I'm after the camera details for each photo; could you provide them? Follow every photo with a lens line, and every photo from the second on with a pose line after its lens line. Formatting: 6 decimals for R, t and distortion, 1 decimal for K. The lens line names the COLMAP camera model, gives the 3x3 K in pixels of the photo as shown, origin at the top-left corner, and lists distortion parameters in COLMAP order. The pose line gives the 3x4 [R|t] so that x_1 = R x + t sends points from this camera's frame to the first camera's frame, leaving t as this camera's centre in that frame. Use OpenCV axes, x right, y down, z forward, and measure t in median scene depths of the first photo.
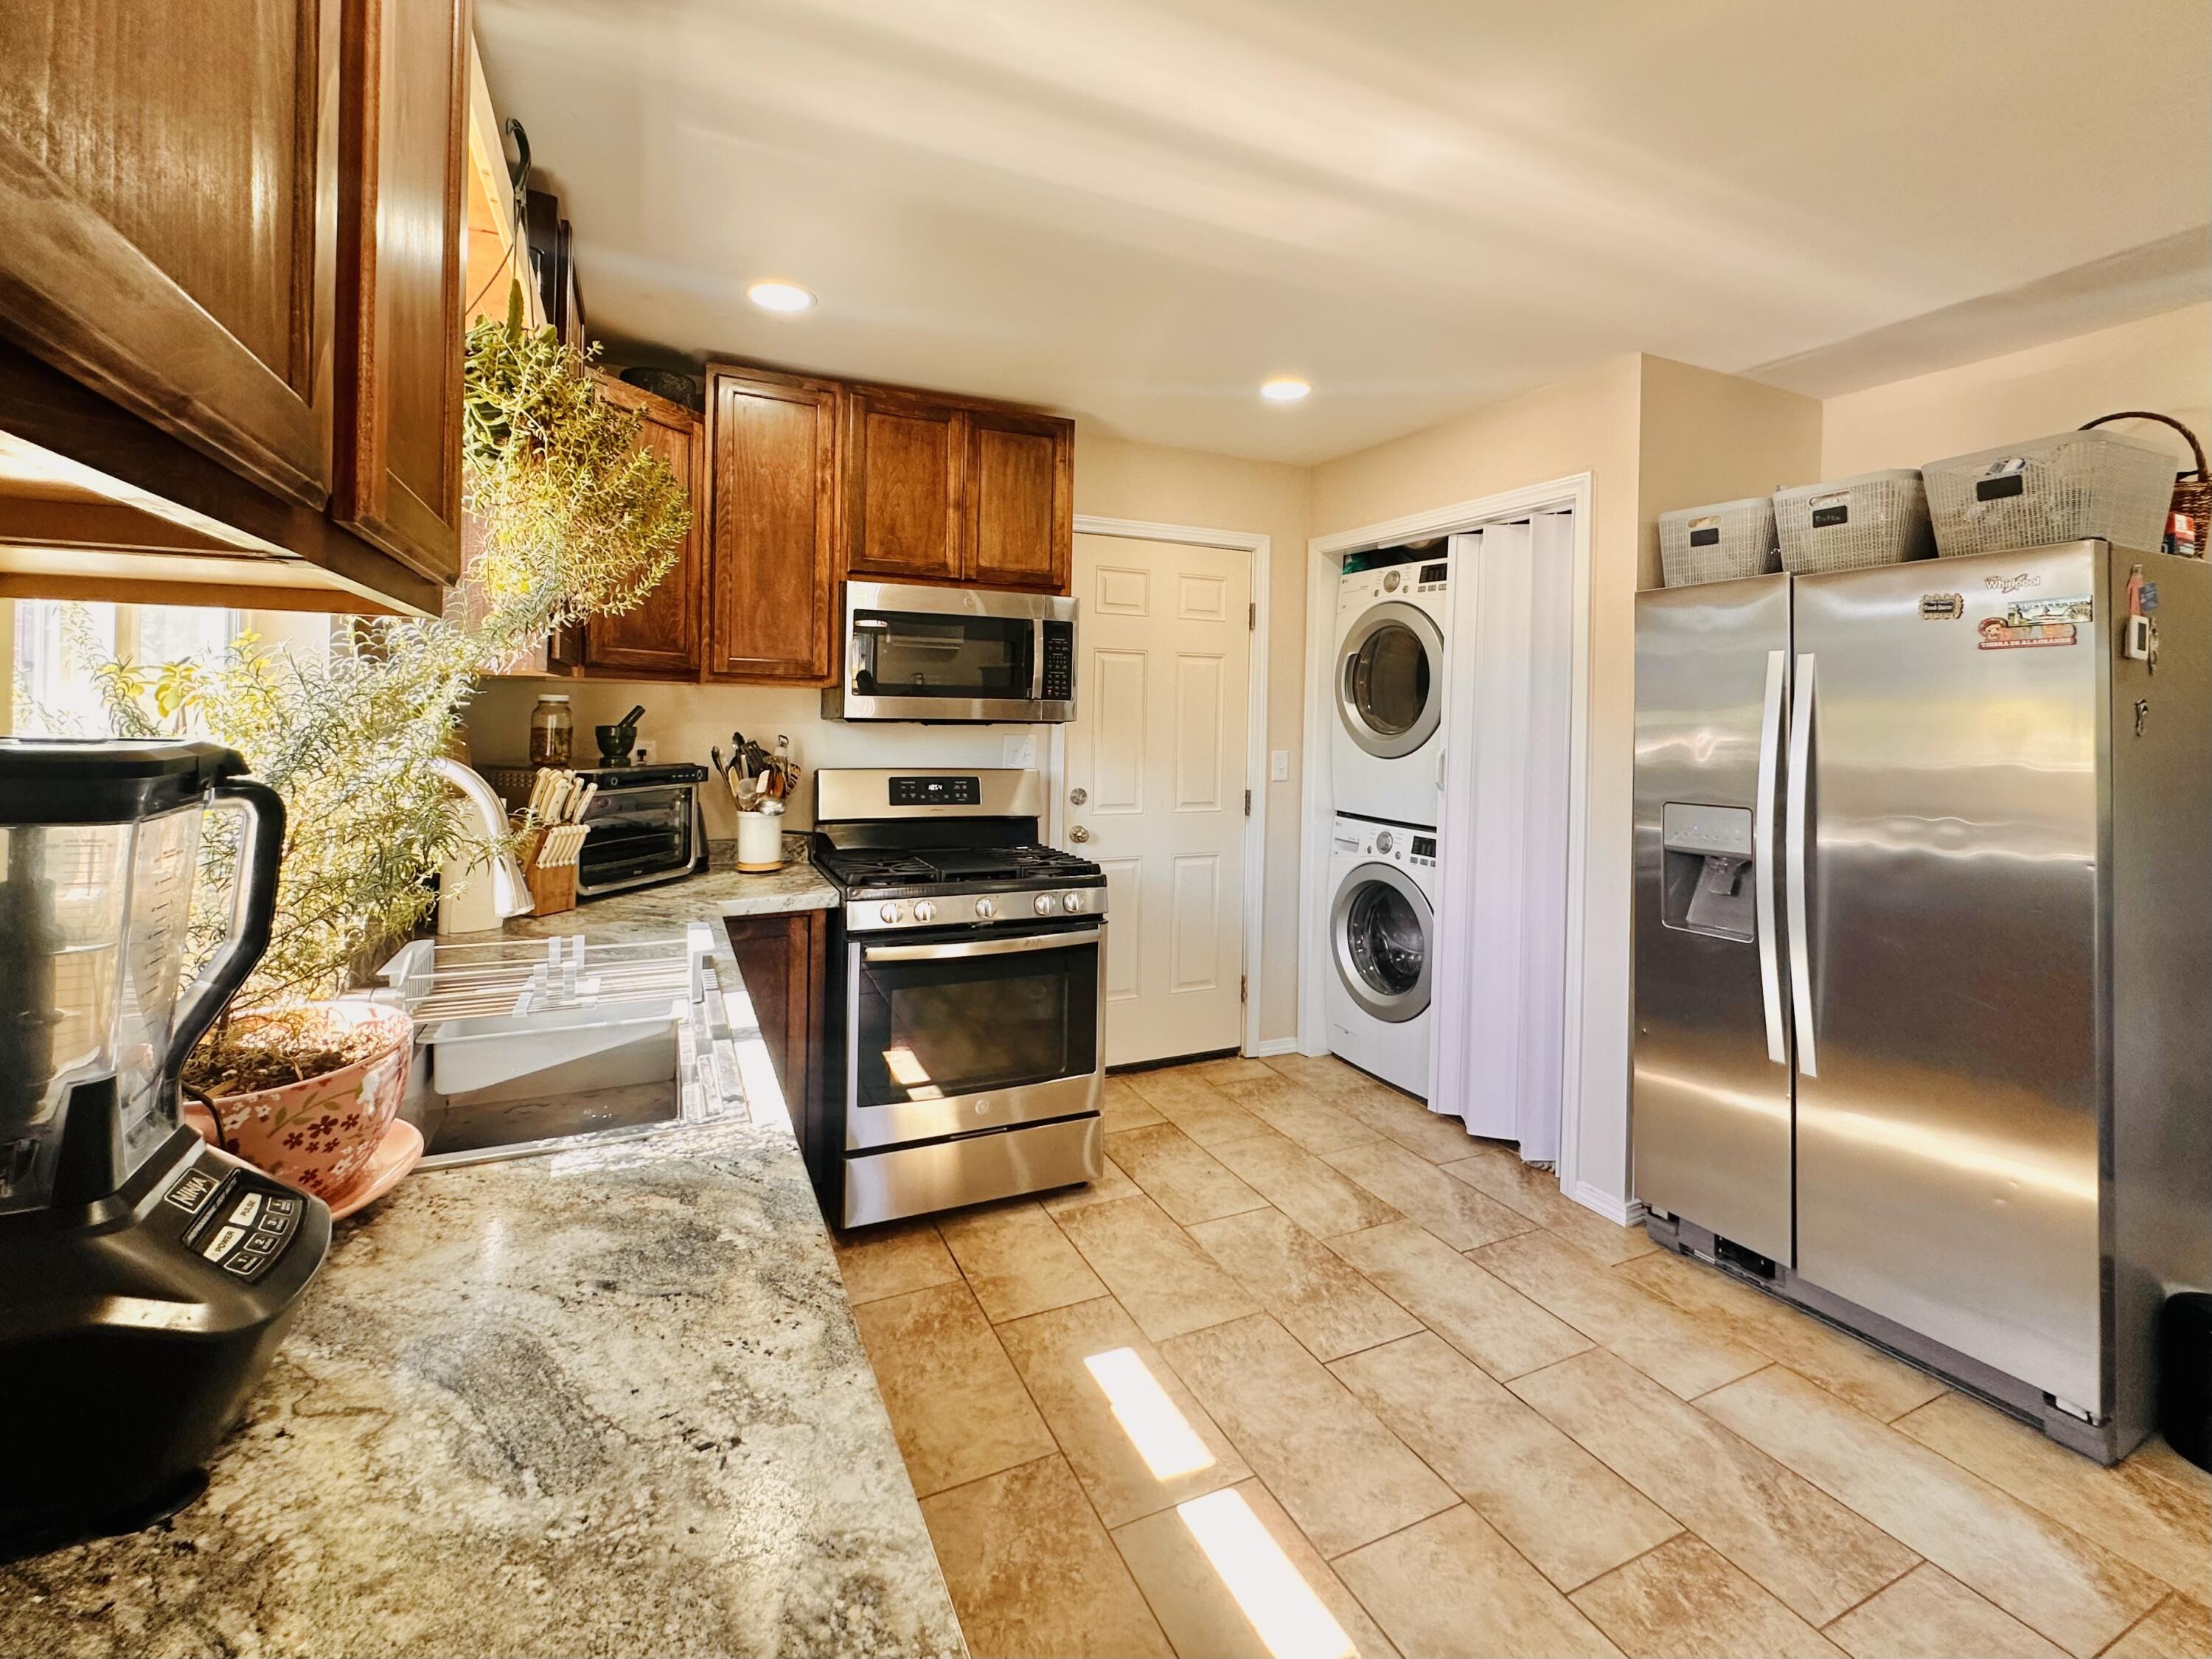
lens RADIAL K [[934.7, 0, 1044.8], [0, 934.7, 712.6], [0, 0, 1]] dist [0.000273, 0.000026]
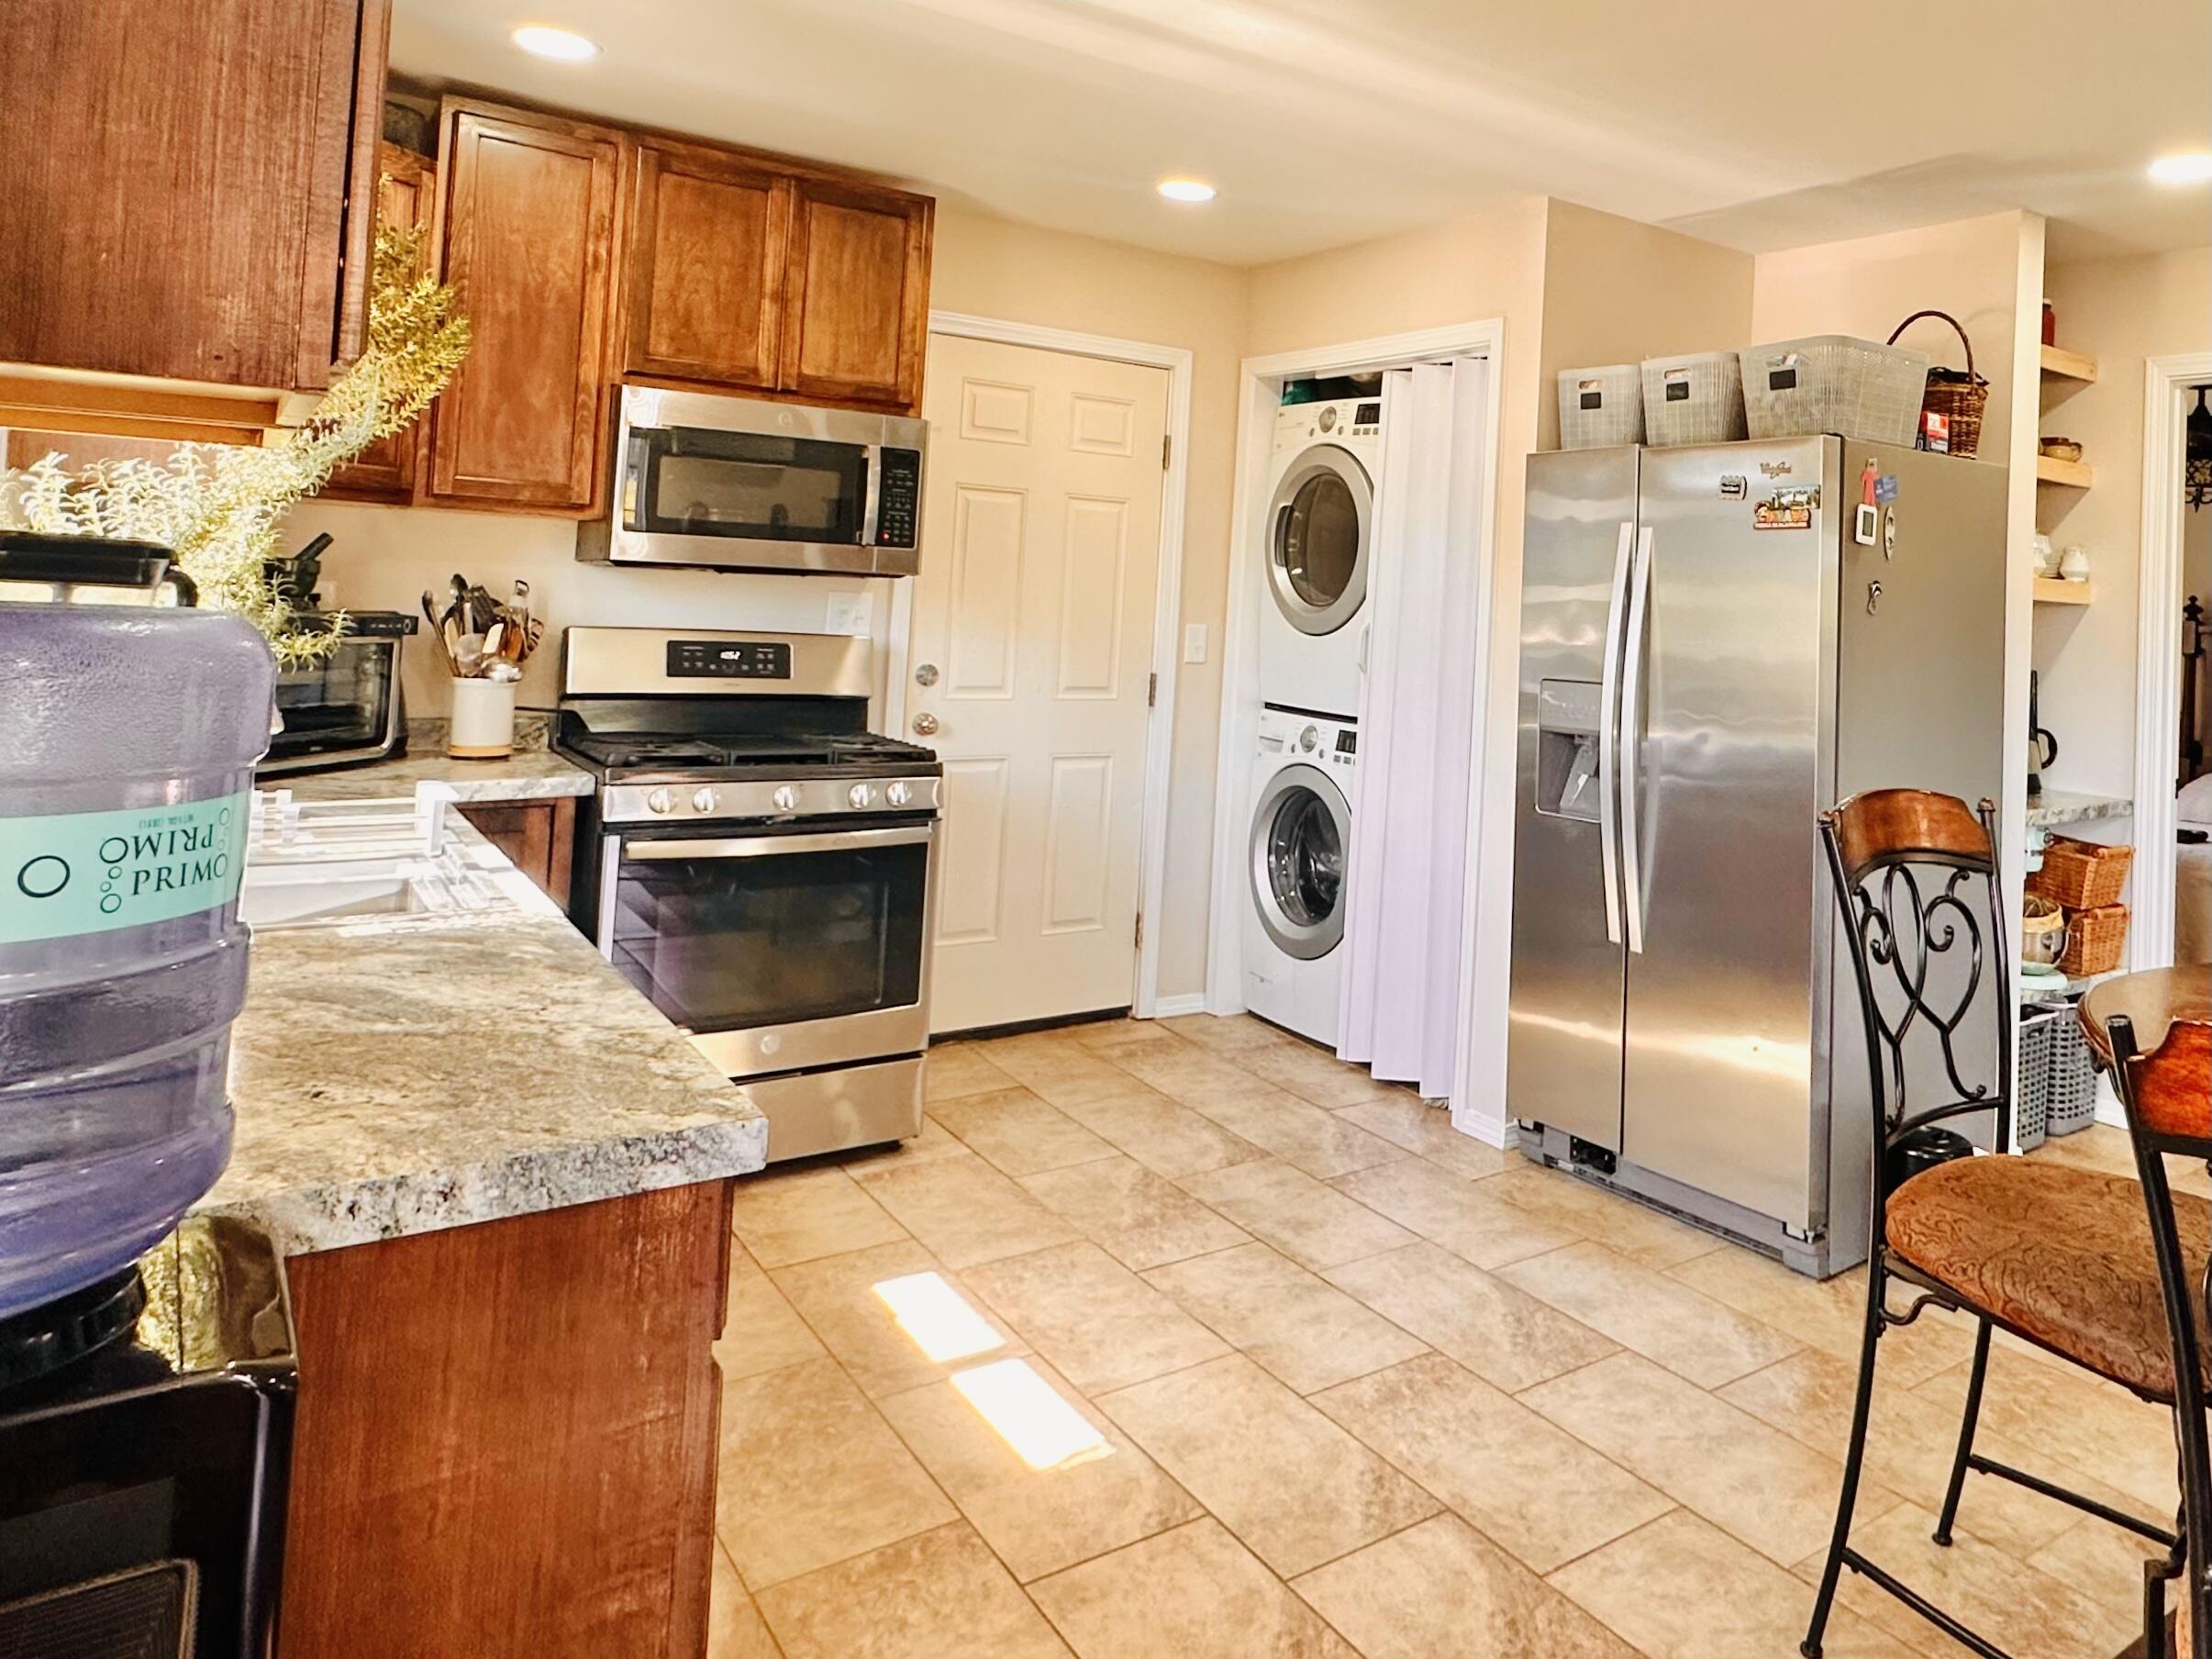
lens RADIAL K [[1512.1, 0, 1267.8], [0, 1512.1, 530.8], [0, 0, 1]] dist [0.001328, 0.000829]
pose [[0.977089, 0.040293, 0.208982, 0.056663], [-0.033267, 0.998760, -0.037027, 0.010035], [-0.210215, 0.029226, 0.977218, -0.348047]]
